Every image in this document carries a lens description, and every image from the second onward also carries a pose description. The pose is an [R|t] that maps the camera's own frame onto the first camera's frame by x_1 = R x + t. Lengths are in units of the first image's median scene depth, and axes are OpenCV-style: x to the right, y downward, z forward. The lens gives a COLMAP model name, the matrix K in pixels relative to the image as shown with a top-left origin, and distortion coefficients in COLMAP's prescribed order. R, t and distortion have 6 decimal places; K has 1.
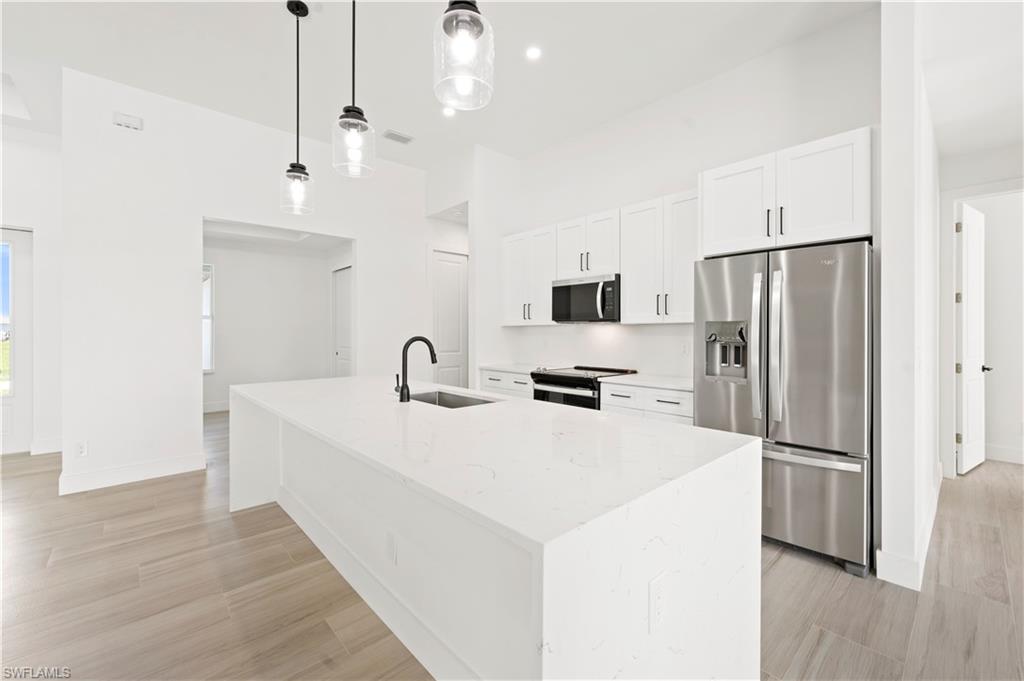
lens RADIAL K [[415.5, 0, 503.9], [0, 415.5, 334.6], [0, 0, 1]] dist [0.000754, 0.000129]
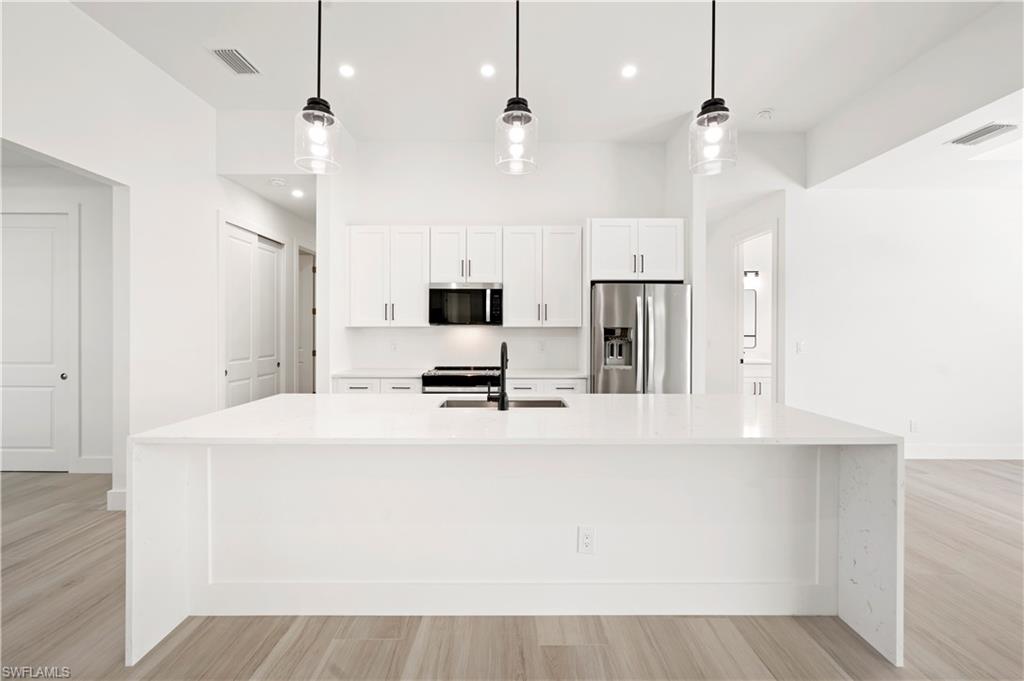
lens RADIAL K [[427.0, 0, 504.3], [0, 427.0, 332.8], [0, 0, 1]] dist [-0.000812, 0.000062]
pose [[0.672048, -0.004802, 0.740492, -0.638360], [0.003581, 0.999988, 0.003235, -0.014318], [-0.740499, 0.000477, 0.672057, 0.218043]]
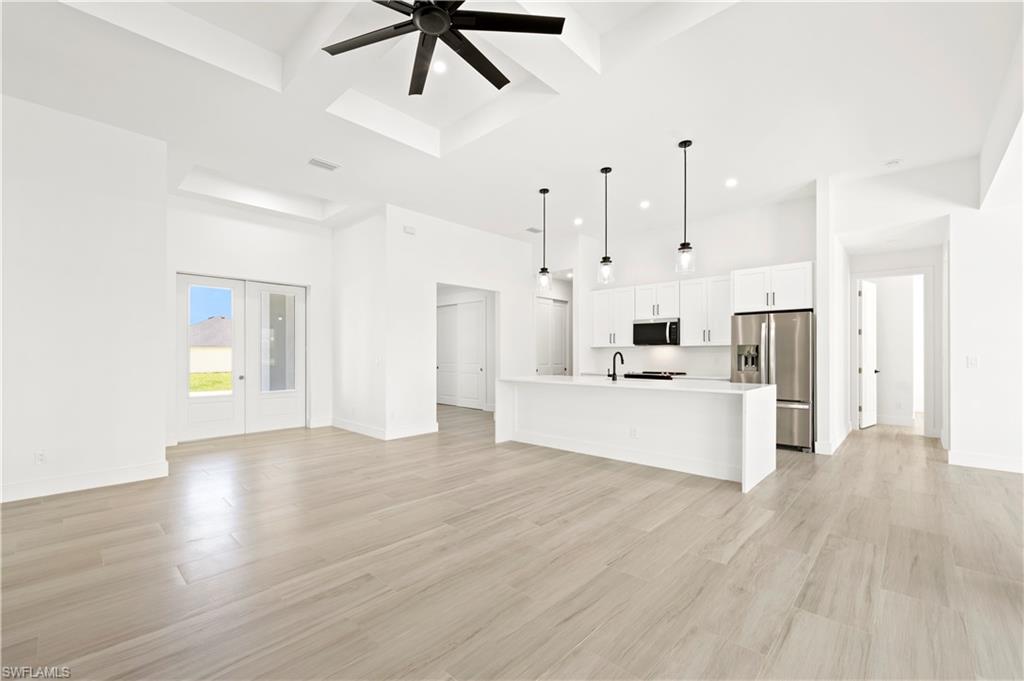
lens RADIAL K [[419.3, 0, 488.3], [0, 419.3, 354.8], [0, 0, 1]] dist [-0.001086, -0.000068]
pose [[0.998652, -0.000097, 0.051908, -0.680753], [0.000308, 0.999992, -0.004046, 0.020349], [-0.051907, 0.004056, 0.998644, -0.807734]]
